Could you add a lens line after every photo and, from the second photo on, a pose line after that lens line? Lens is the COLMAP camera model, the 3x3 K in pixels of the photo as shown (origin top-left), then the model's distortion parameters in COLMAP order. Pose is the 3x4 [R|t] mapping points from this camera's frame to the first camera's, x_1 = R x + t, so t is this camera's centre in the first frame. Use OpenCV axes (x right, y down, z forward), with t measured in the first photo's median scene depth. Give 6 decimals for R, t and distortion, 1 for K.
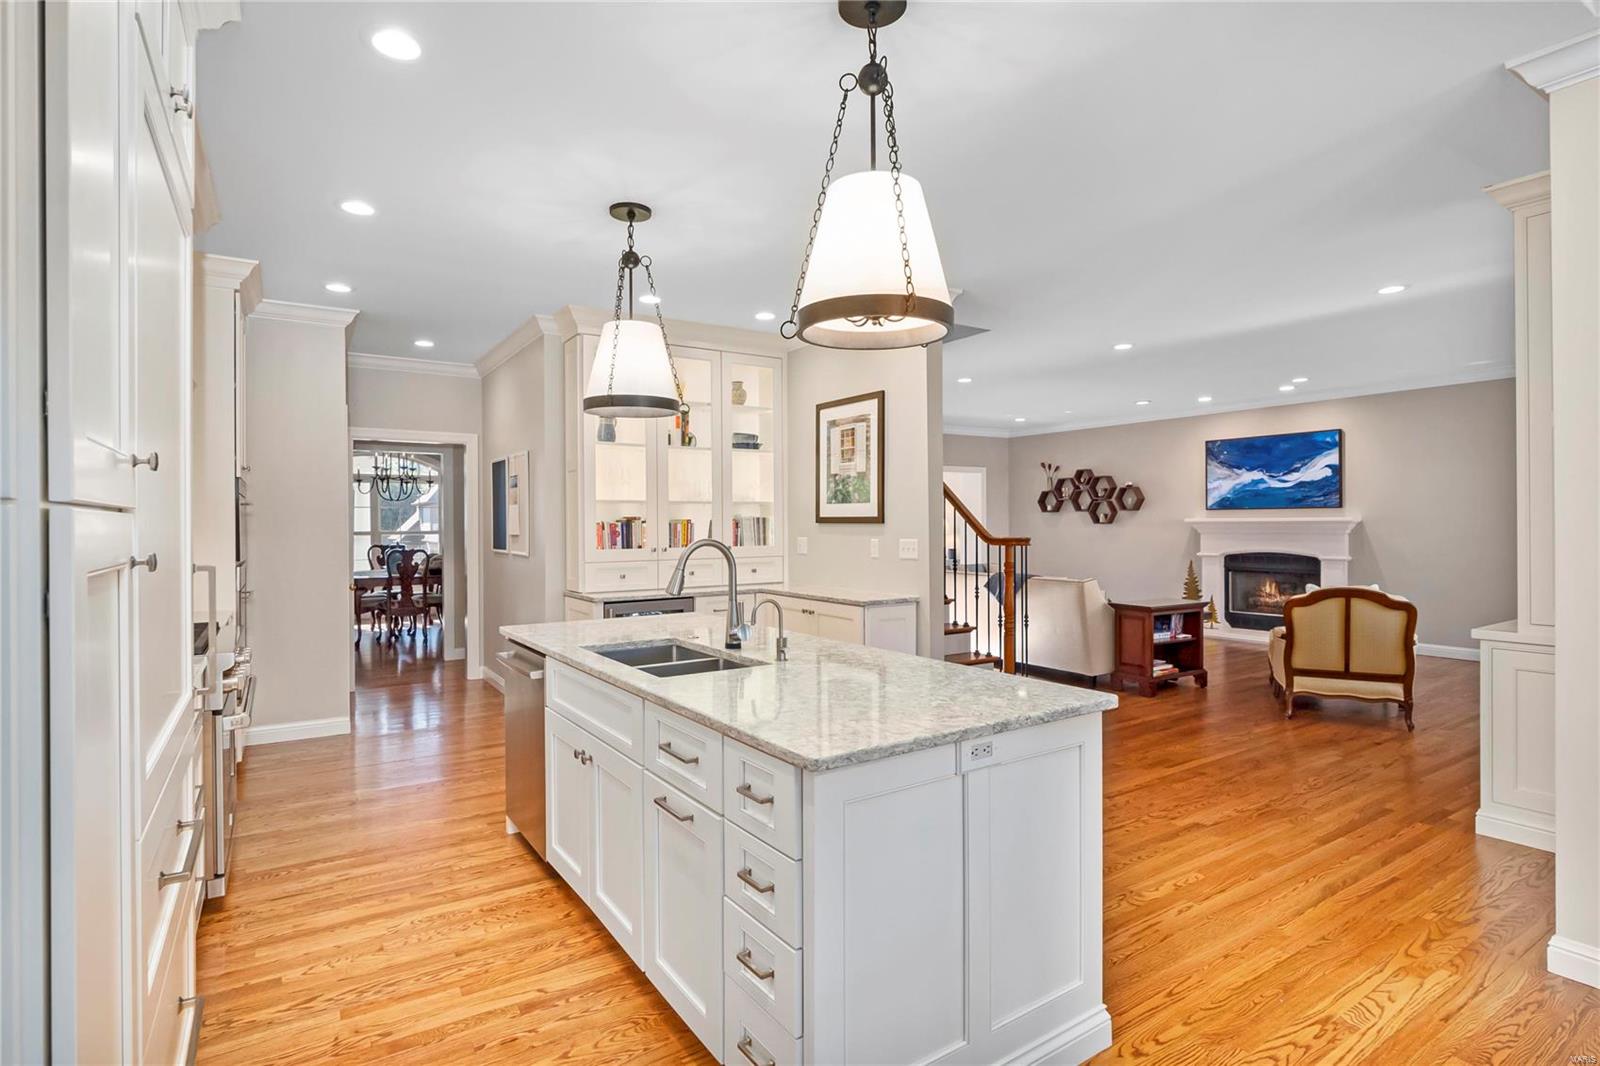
lens RADIAL K [[797.5, 0, 797.5], [0, 797.5, 523.3], [0, 0, 1]] dist [0.003069, 0.000462]
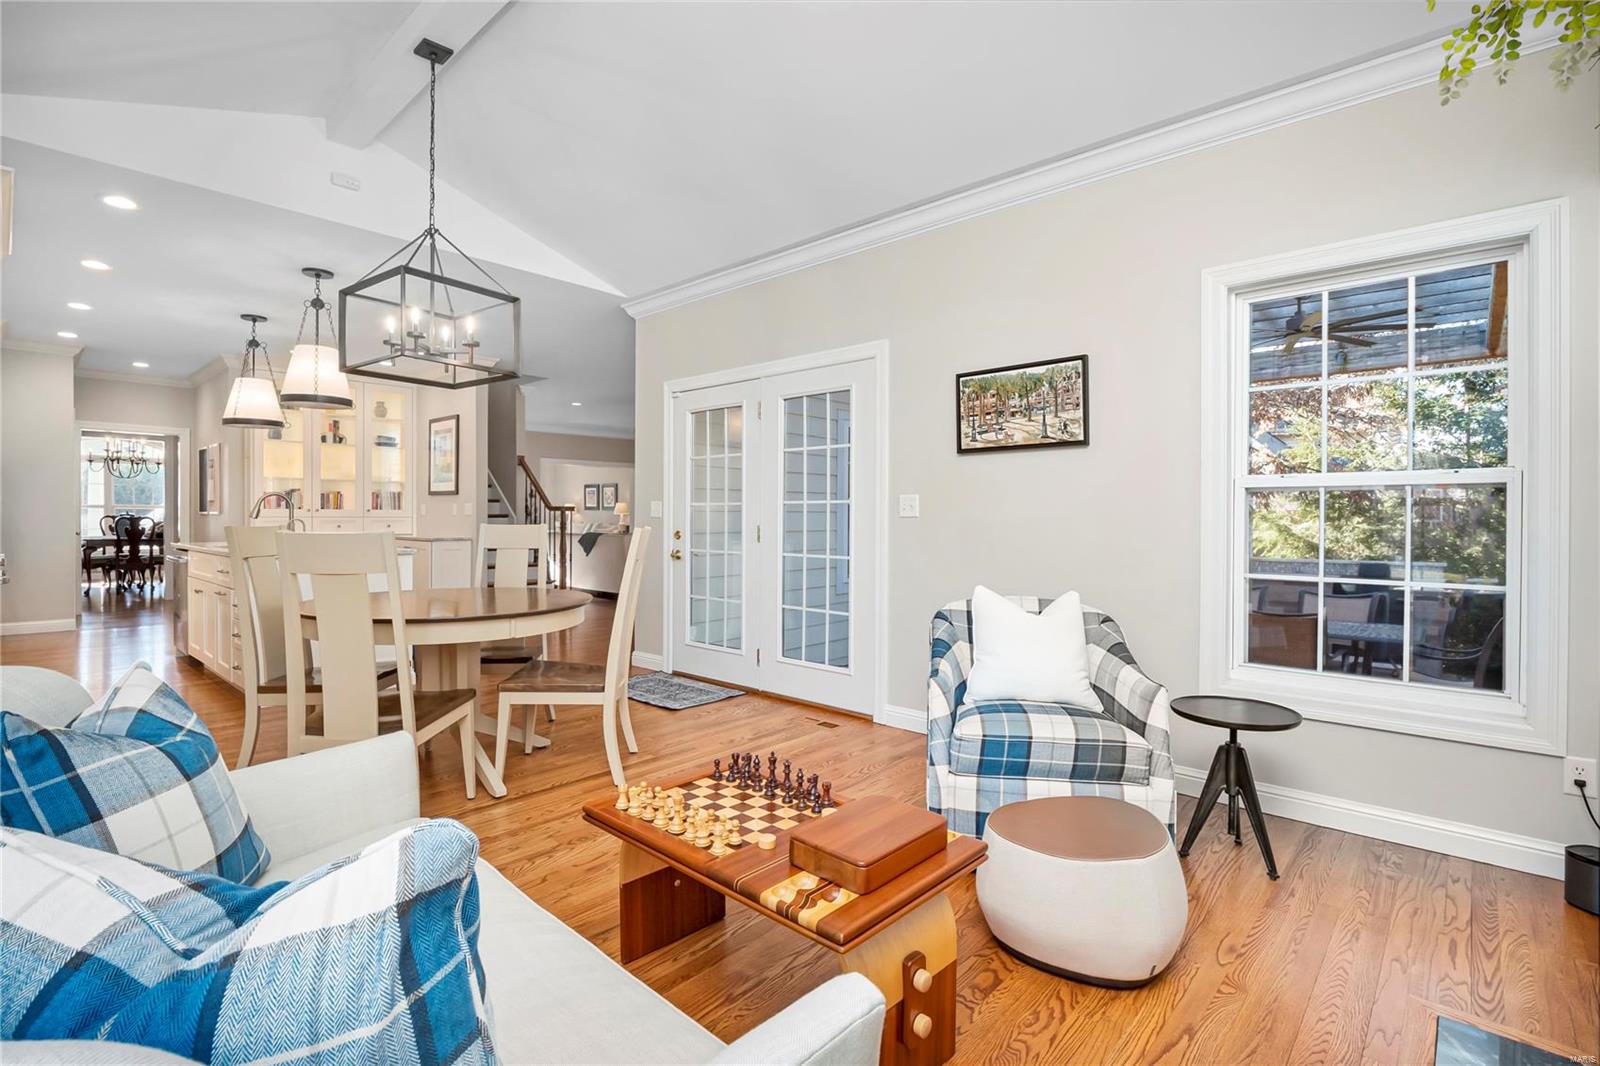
lens RADIAL K [[758.9, 0, 792.5], [0, 758.9, 529.7], [0, 0, 1]] dist [-0.019129, 0.003944]
pose [[0.970287, 0.006181, 0.241877, 0.231698], [-0.010698, 0.999792, 0.017365, 0.021936], [-0.241719, -0.019437, 0.970152, -0.395861]]
